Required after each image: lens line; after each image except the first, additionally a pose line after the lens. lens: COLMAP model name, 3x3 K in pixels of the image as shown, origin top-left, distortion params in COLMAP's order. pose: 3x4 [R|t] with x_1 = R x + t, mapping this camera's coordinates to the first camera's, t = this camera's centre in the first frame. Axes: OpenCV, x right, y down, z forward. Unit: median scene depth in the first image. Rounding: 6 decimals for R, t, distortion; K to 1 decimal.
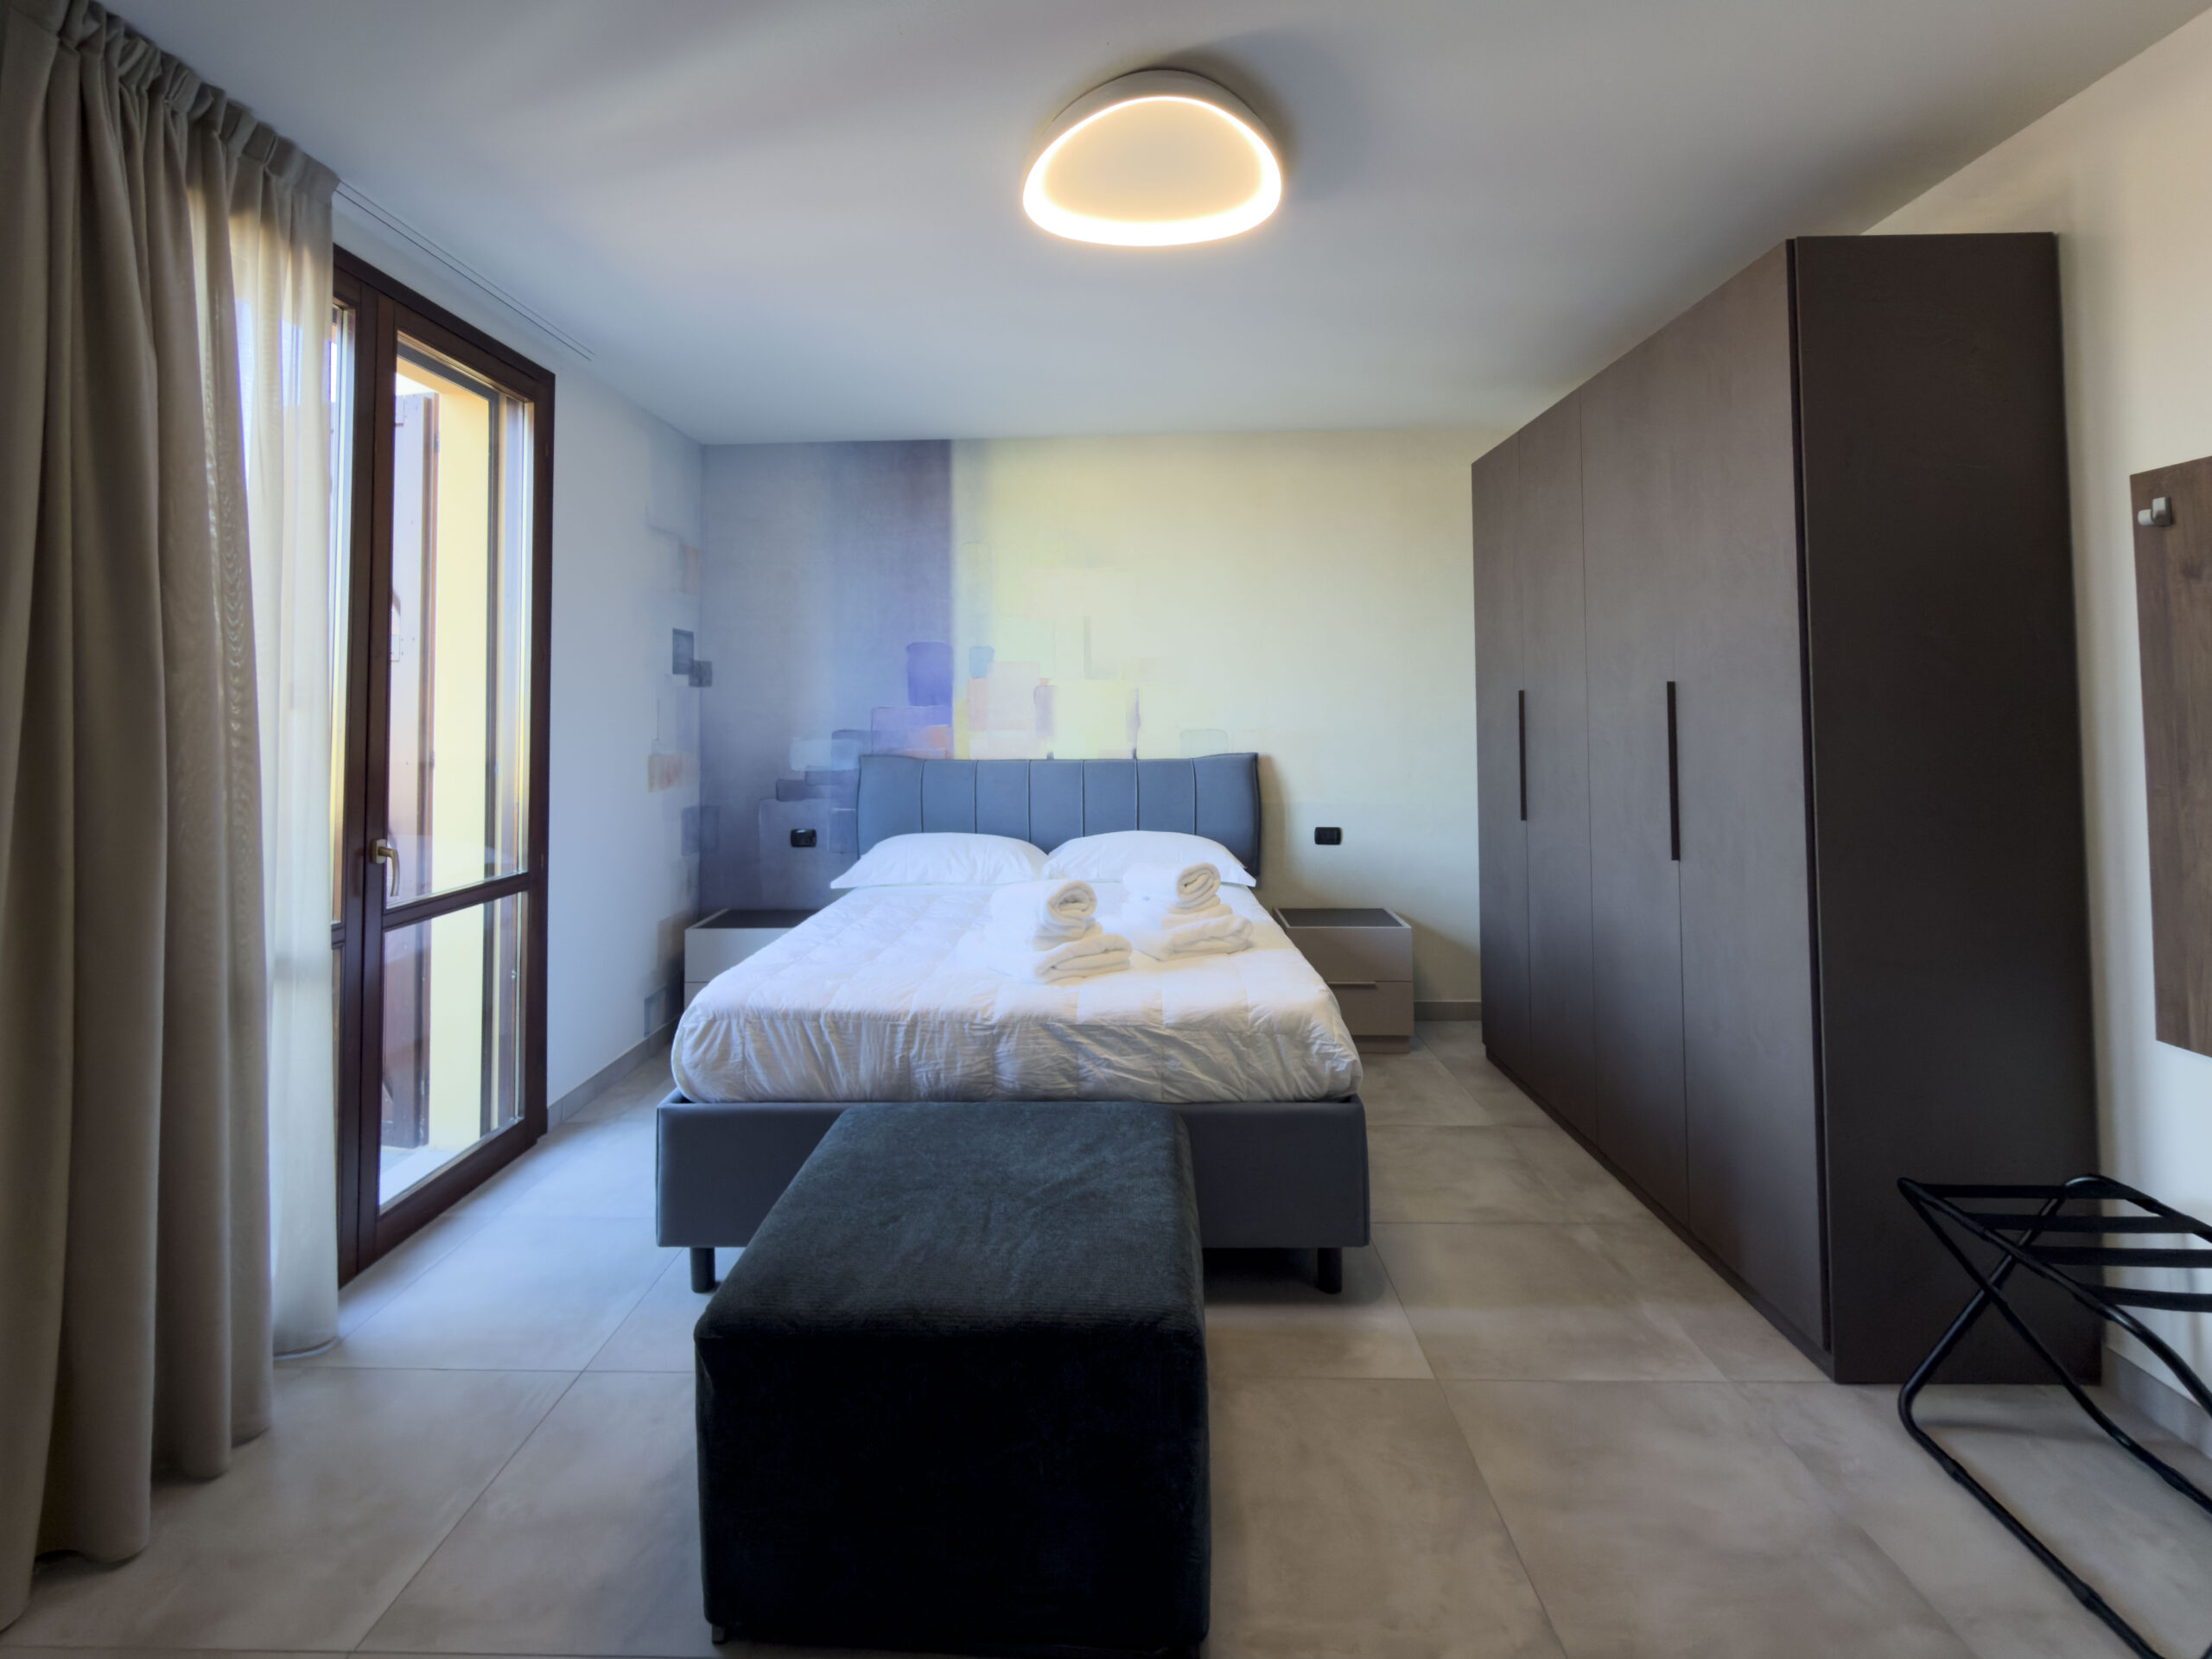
lens RADIAL K [[933.5, 0, 1102.9], [0, 933.5, 683.9], [0, 0, 1]] dist [-0.001490, 0.000014]
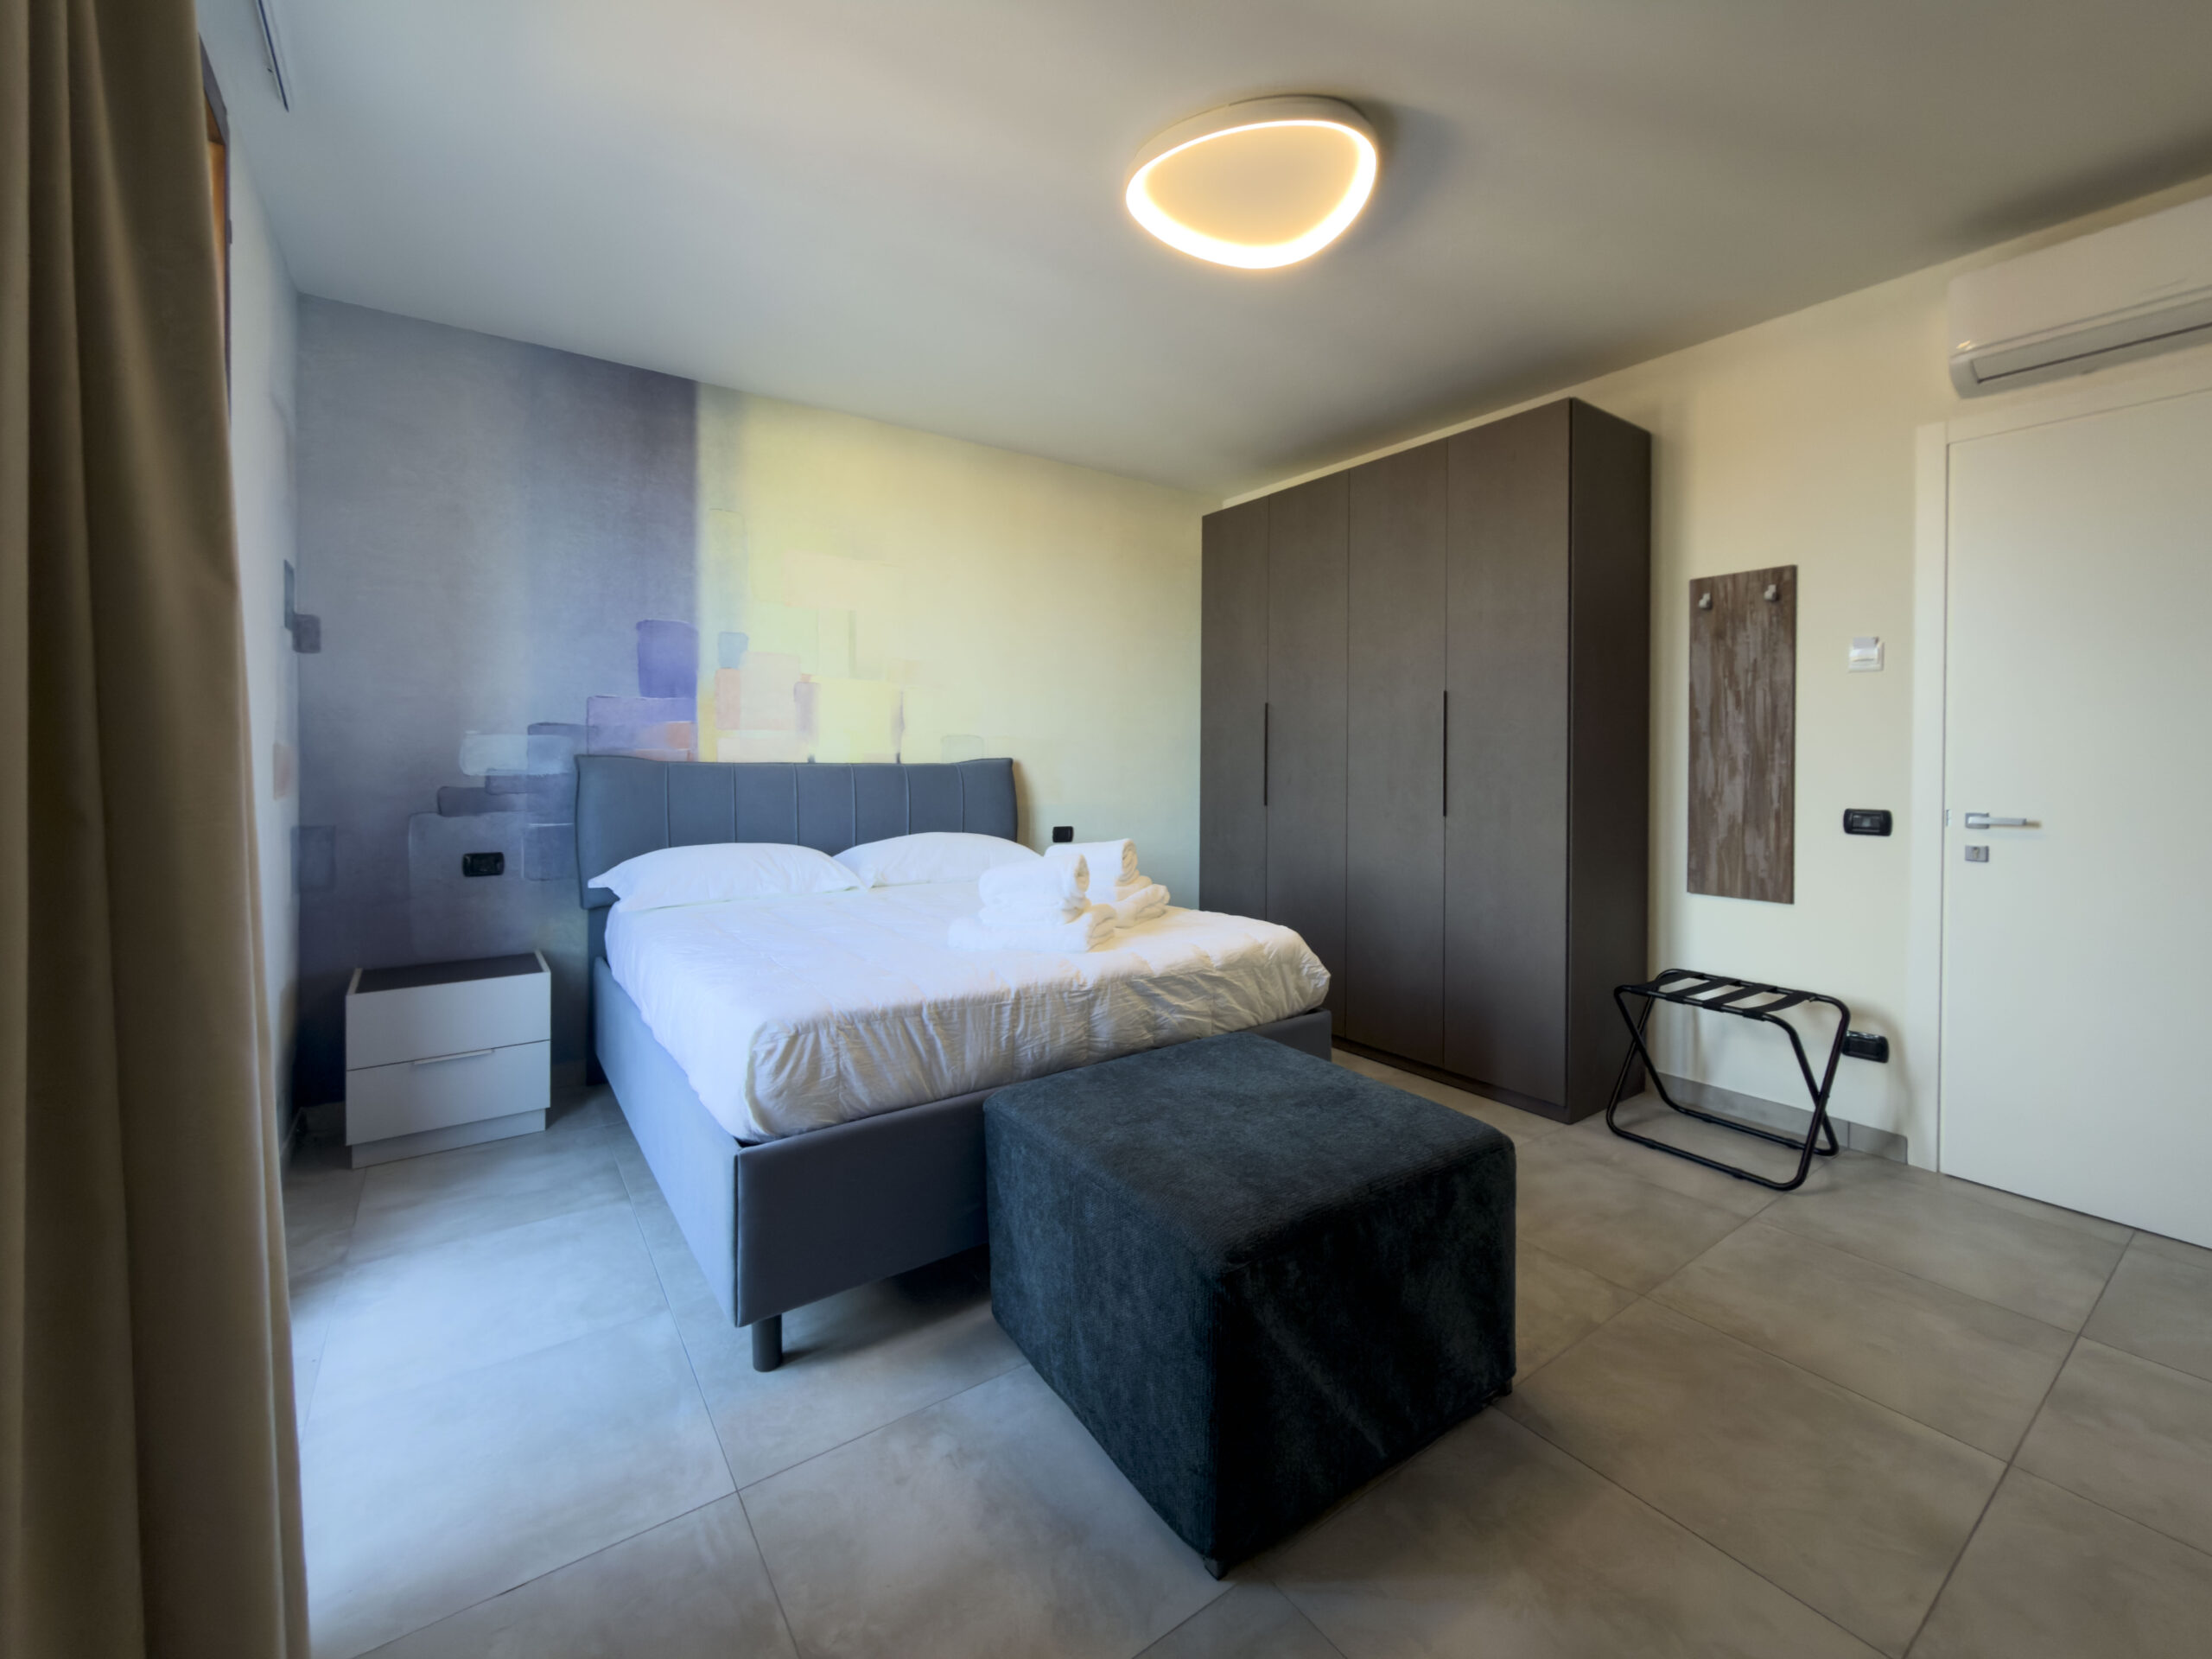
lens RADIAL K [[902.8, 0, 1104.0], [0, 902.8, 774.2], [0, 0, 1]] dist [0.000362, -0.000182]
pose [[0.800601, 0.002732, 0.599191, -0.675983], [-0.029447, 0.998961, 0.034790, 0.098734], [-0.598473, -0.045497, 0.799850, 0.222868]]
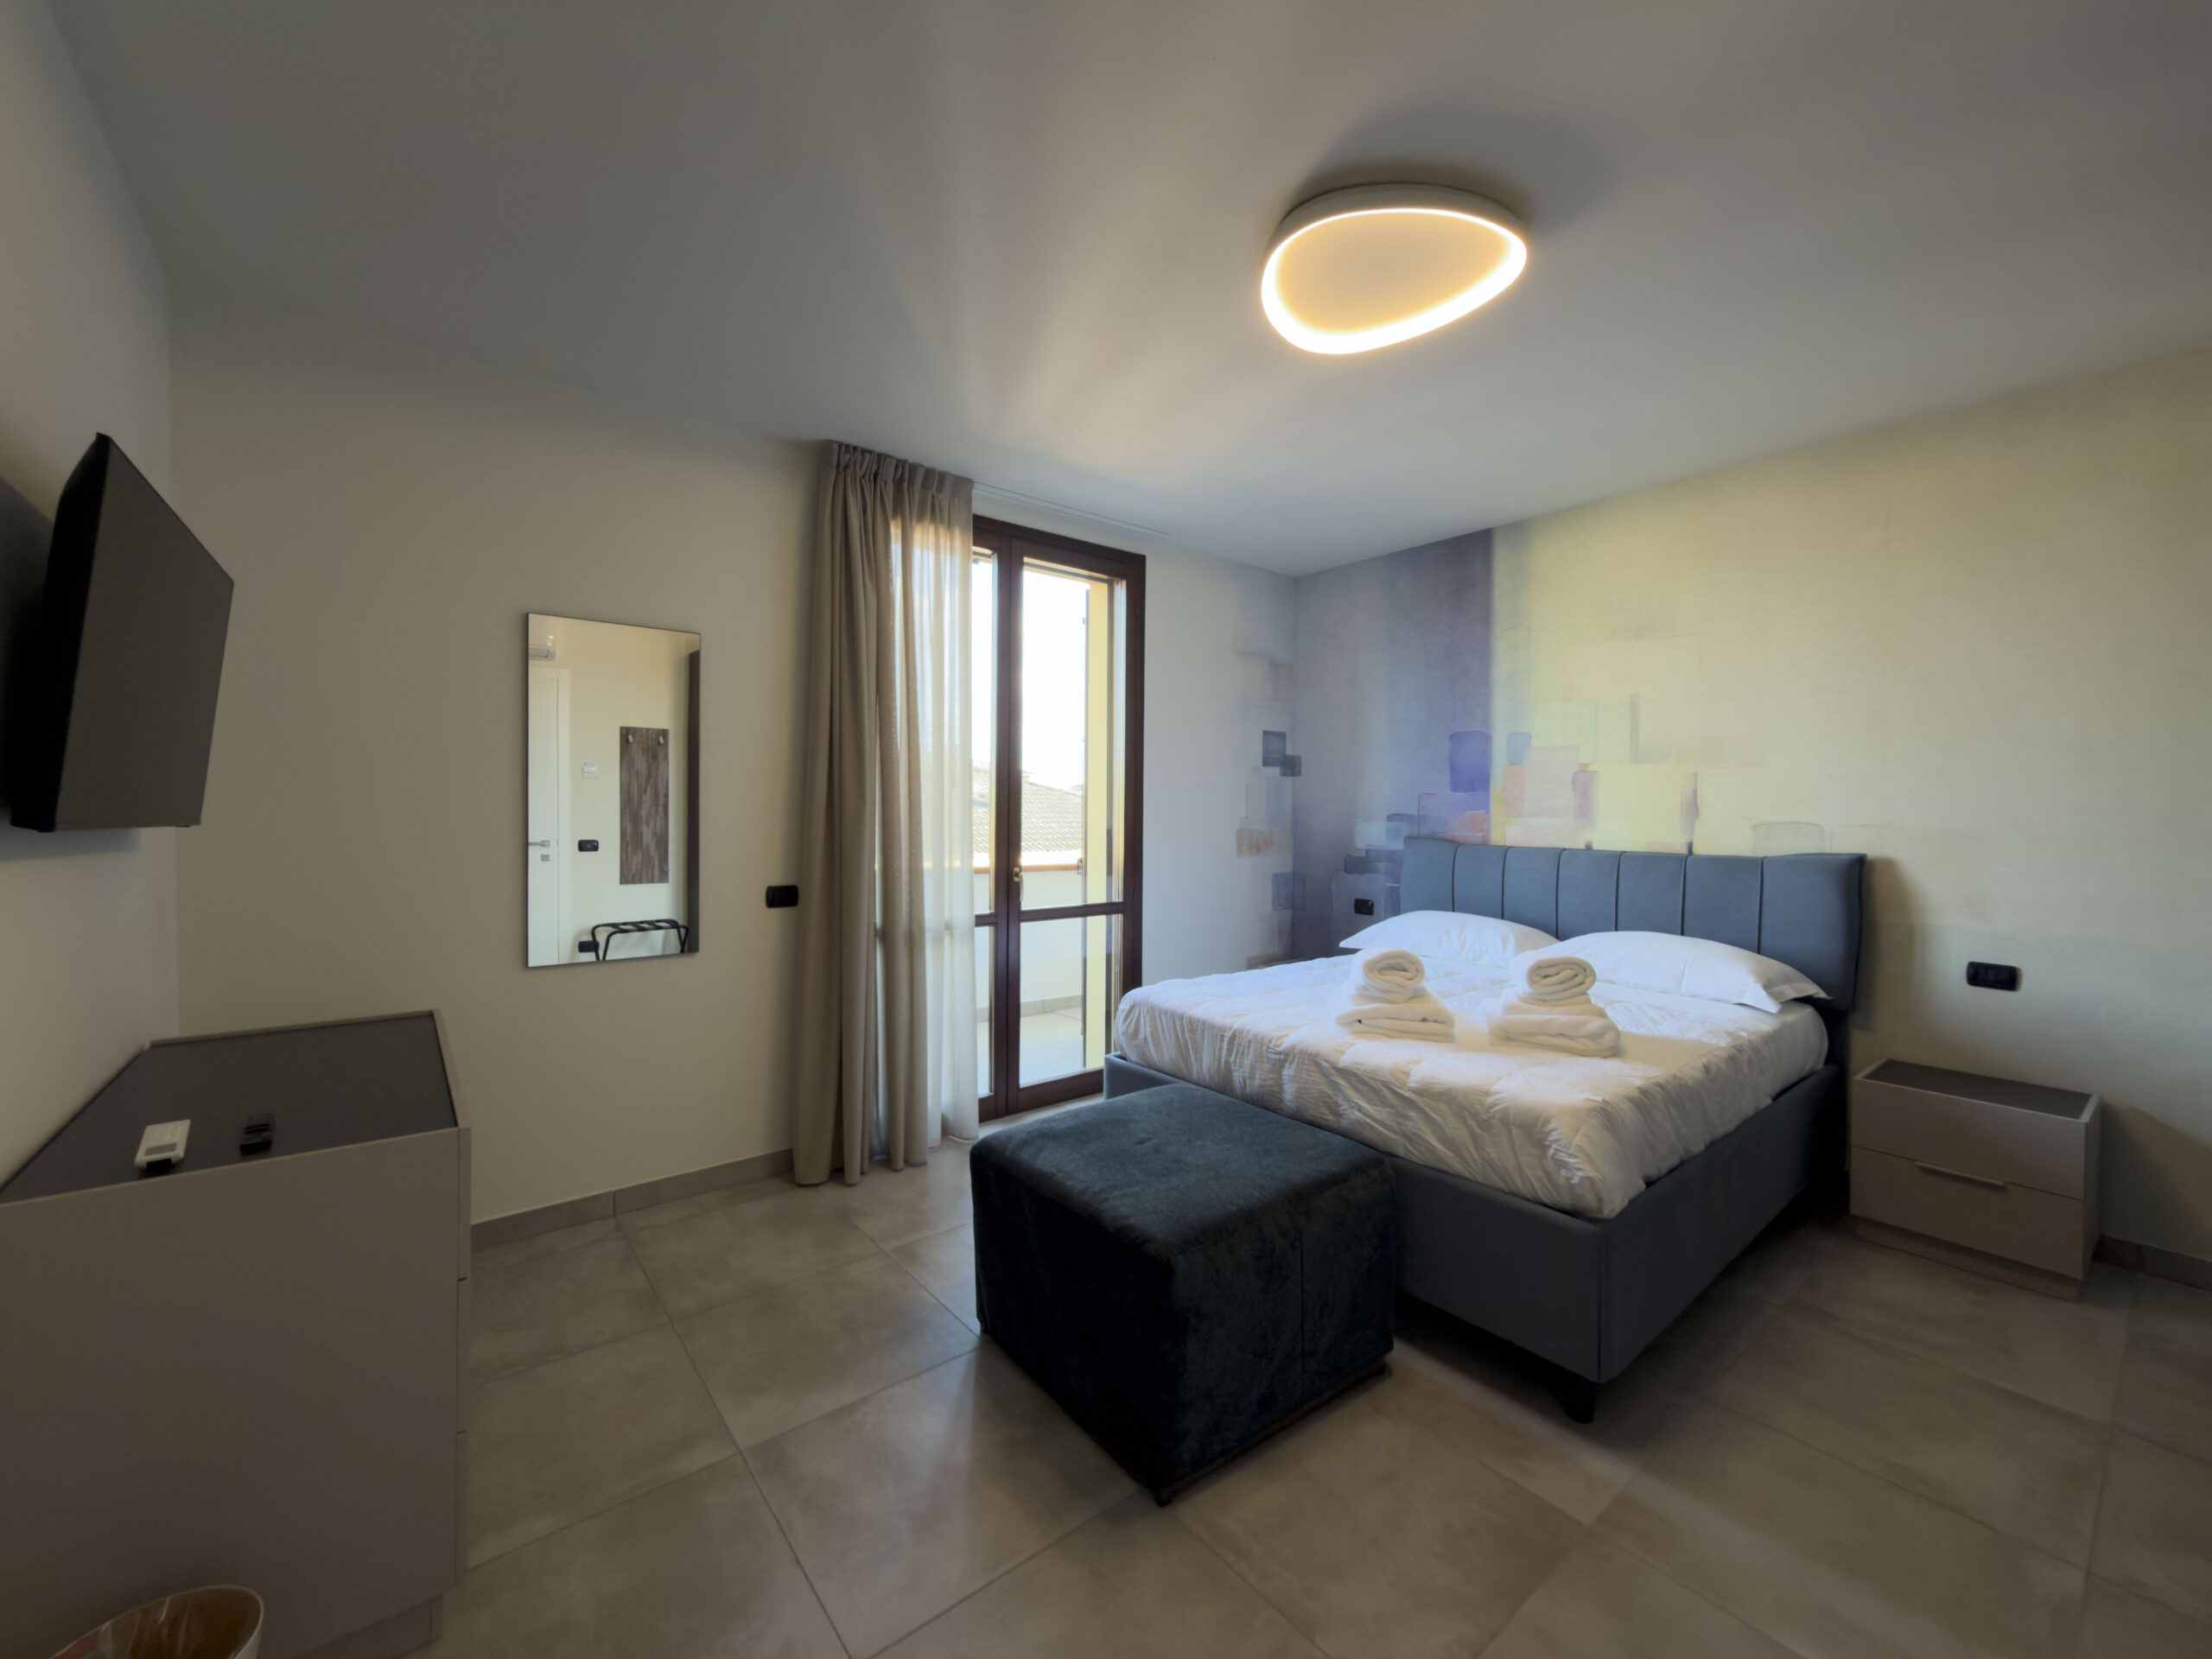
lens RADIAL K [[899.1, 0, 1115.6], [0, 899.1, 820.3], [0, 0, 1]] dist [-0.000353, -0.000072]
pose [[0.648853, 0.025545, -0.760485, 0.609553], [0.010077, 0.999060, 0.042156, 0.016228], [0.760847, -0.035016, 0.647985, 0.095382]]
